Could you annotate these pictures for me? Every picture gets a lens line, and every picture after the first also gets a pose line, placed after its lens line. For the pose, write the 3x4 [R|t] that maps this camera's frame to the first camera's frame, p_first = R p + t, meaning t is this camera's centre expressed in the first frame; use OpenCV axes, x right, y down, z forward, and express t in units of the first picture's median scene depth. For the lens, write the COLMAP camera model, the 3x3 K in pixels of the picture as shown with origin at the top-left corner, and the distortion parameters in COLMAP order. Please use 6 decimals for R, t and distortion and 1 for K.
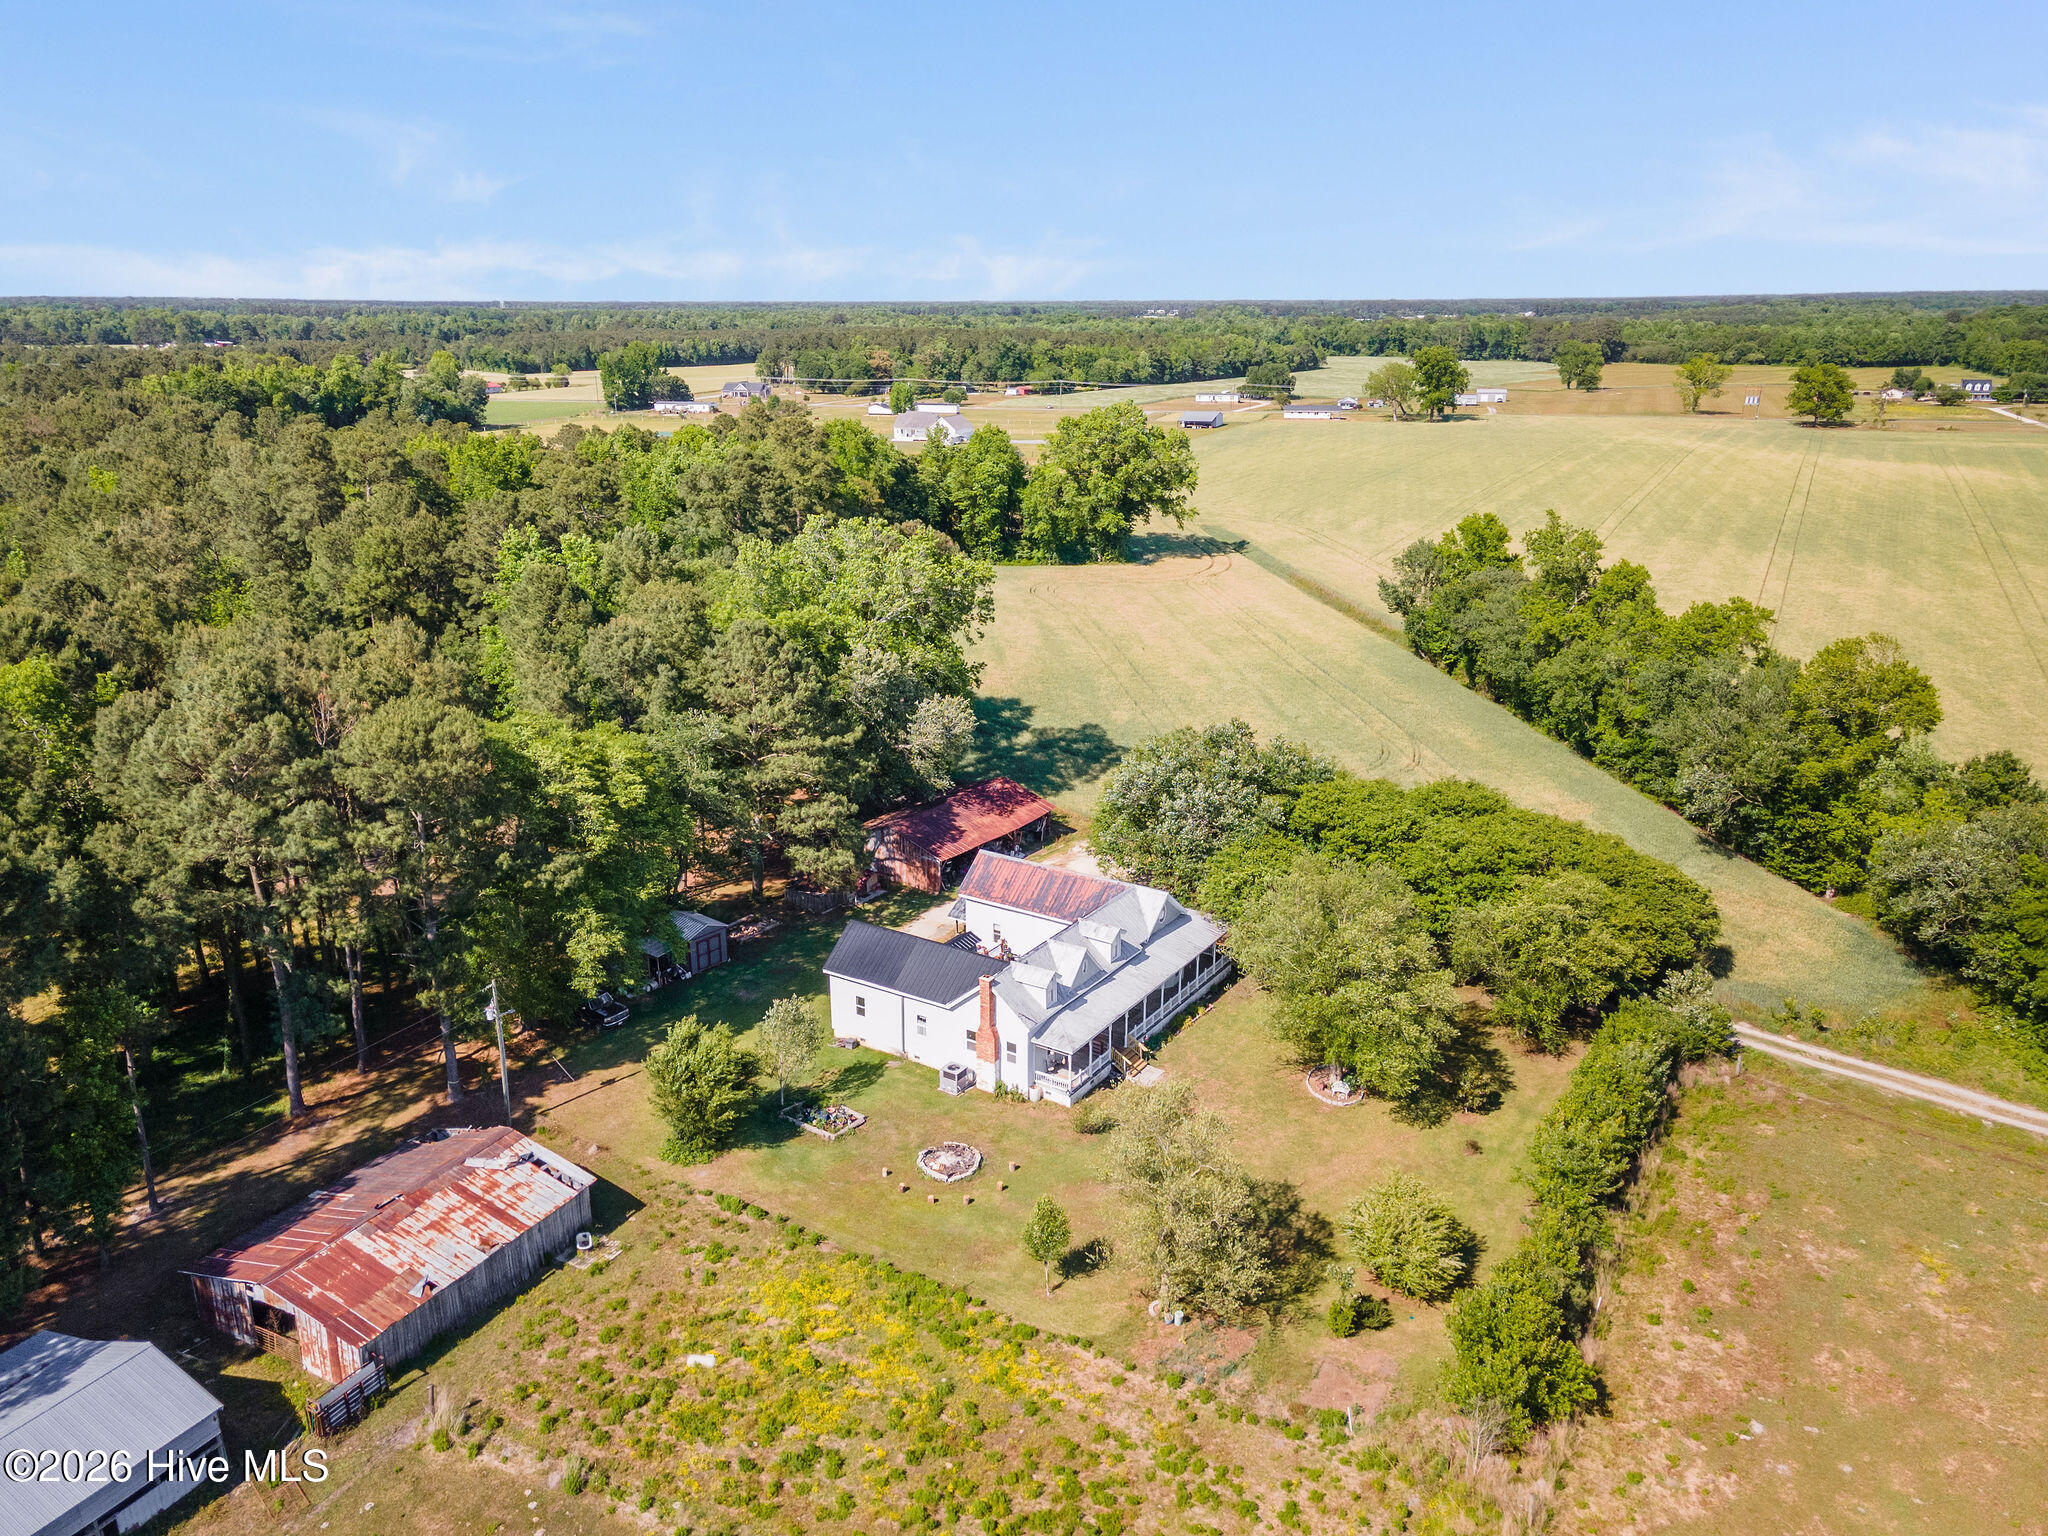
lens RADIAL K [[1497.5, 0, 1014.5], [0, 1497.5, 777.5], [0, 0, 1]] dist [0.031861, 0.026540]
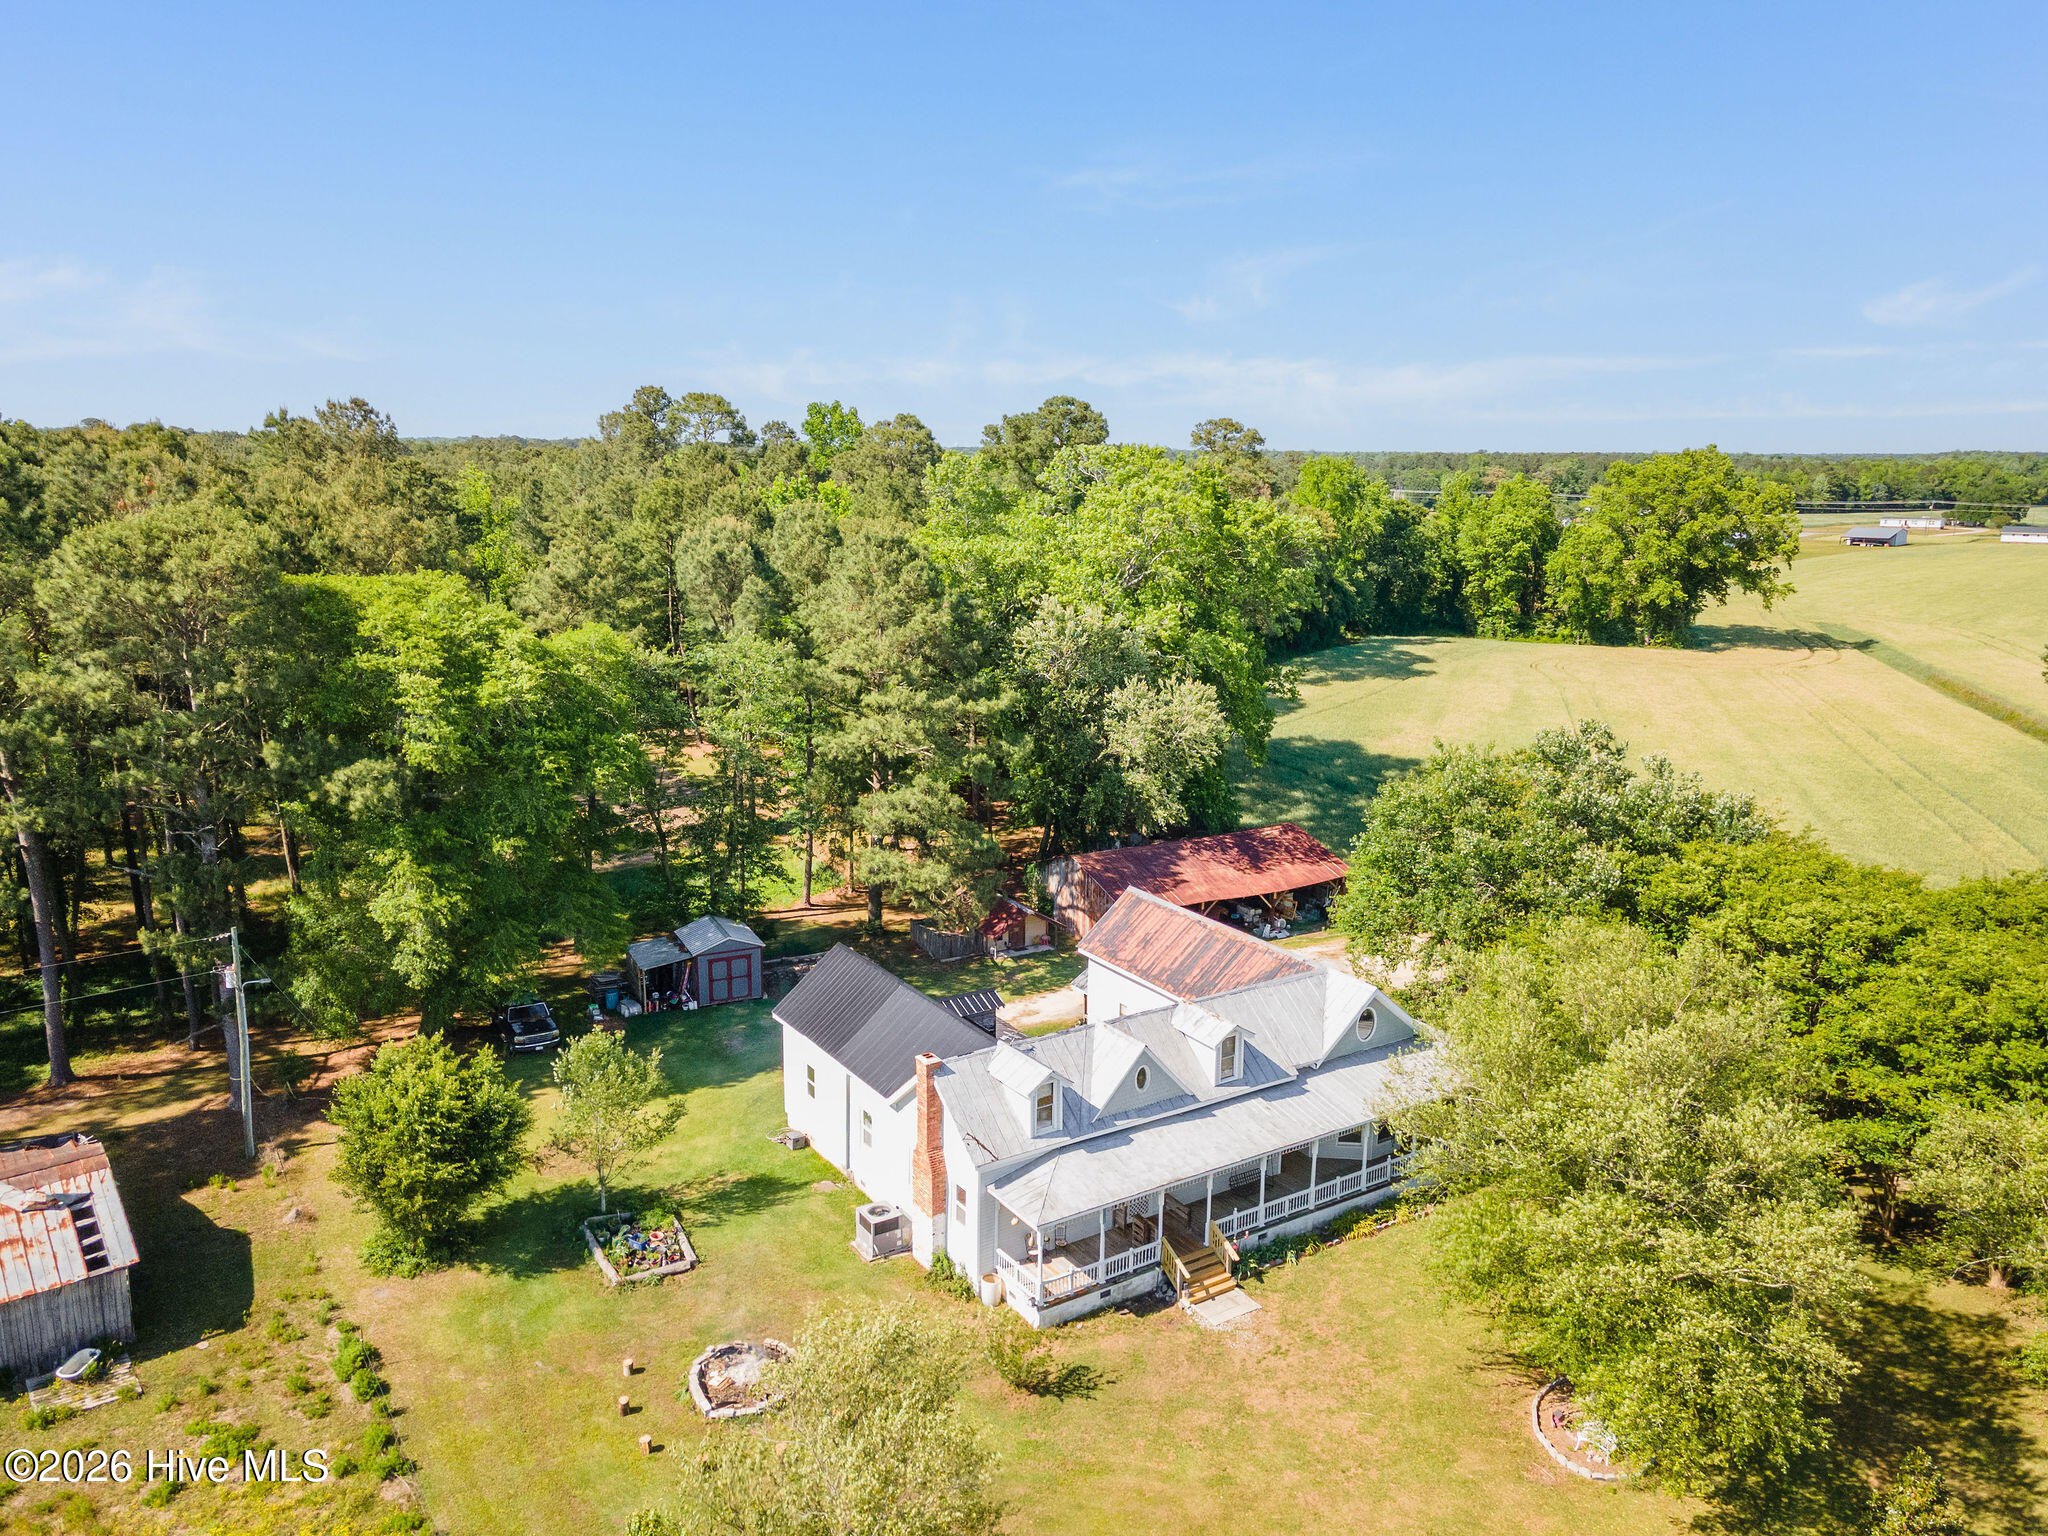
lens RADIAL K [[1497.5, 0, 1021.4], [0, 1497.5, 792.6], [0, 0, 1]] dist [0.031861, 0.026540]
pose [[0.915690, 0.105307, -0.387844, 0.199025], [-0.137231, 0.988985, -0.055472, 0.056415], [0.377730, 0.104019, 0.920054, 0.445334]]
